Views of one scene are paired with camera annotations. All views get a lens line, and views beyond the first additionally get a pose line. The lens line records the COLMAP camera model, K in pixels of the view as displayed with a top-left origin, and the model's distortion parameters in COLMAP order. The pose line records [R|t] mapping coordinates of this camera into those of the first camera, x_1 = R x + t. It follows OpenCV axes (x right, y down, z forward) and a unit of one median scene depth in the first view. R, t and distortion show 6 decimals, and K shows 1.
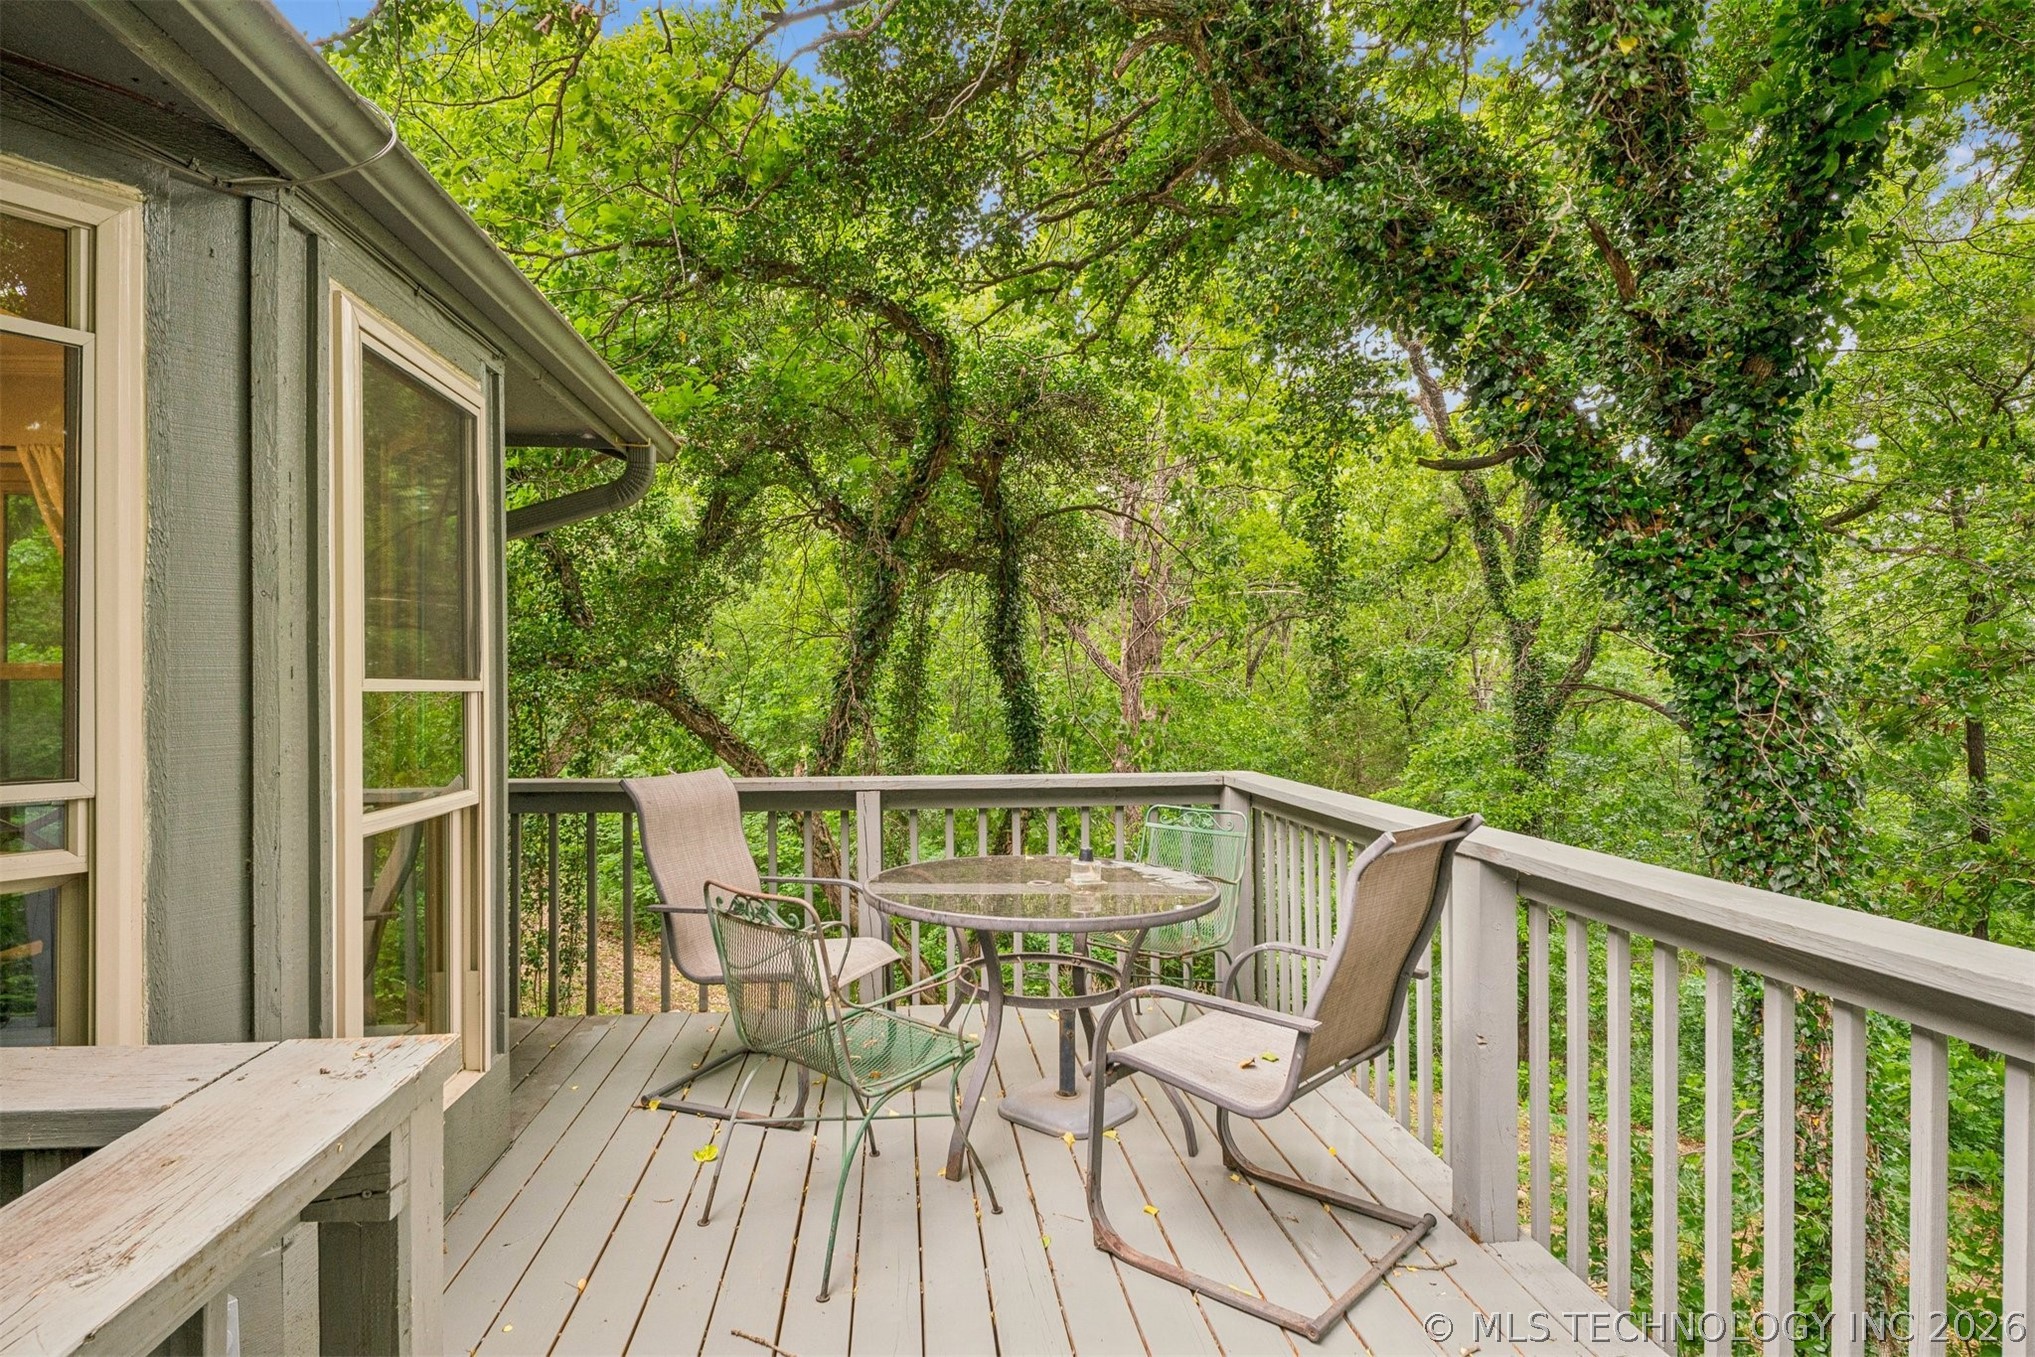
lens RADIAL K [[1225.4, 0, 1017.5], [0, 1225.4, 678.5], [0, 0, 1]] dist [-0.001703, -0.001289]
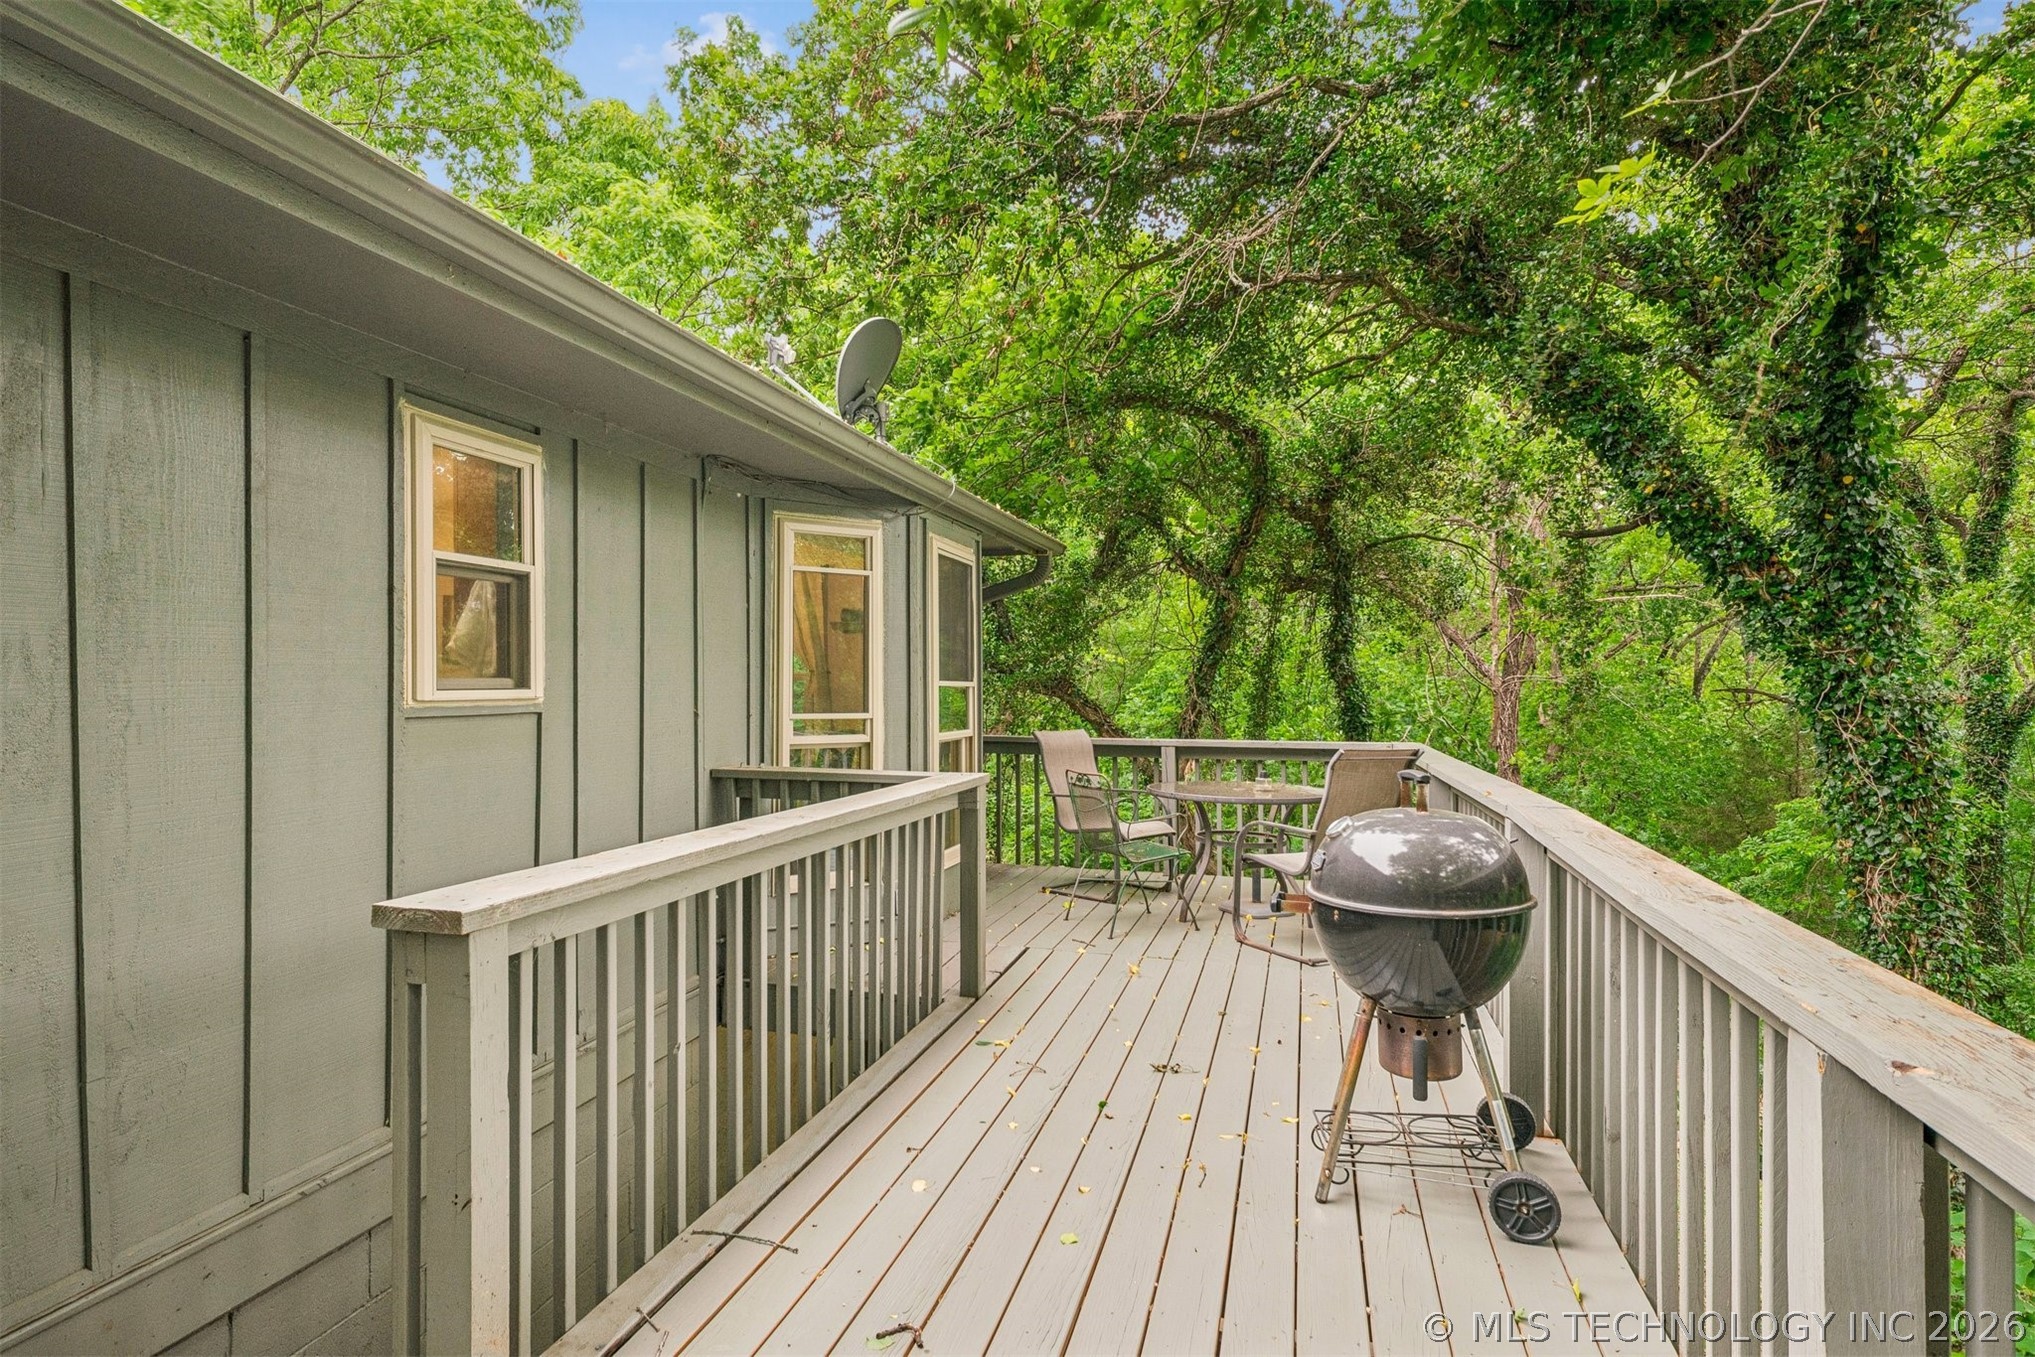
lens RADIAL K [[1225.4, 0, 1017.5], [0, 1225.4, 678.5], [0, 0, 1]] dist [-0.001703, -0.001289]
pose [[0.946274, 0.004466, -0.323336, 0.179082], [-0.004953, 0.999987, -0.000684, -0.001547], [0.323329, 0.002249, 0.946284, -0.537290]]
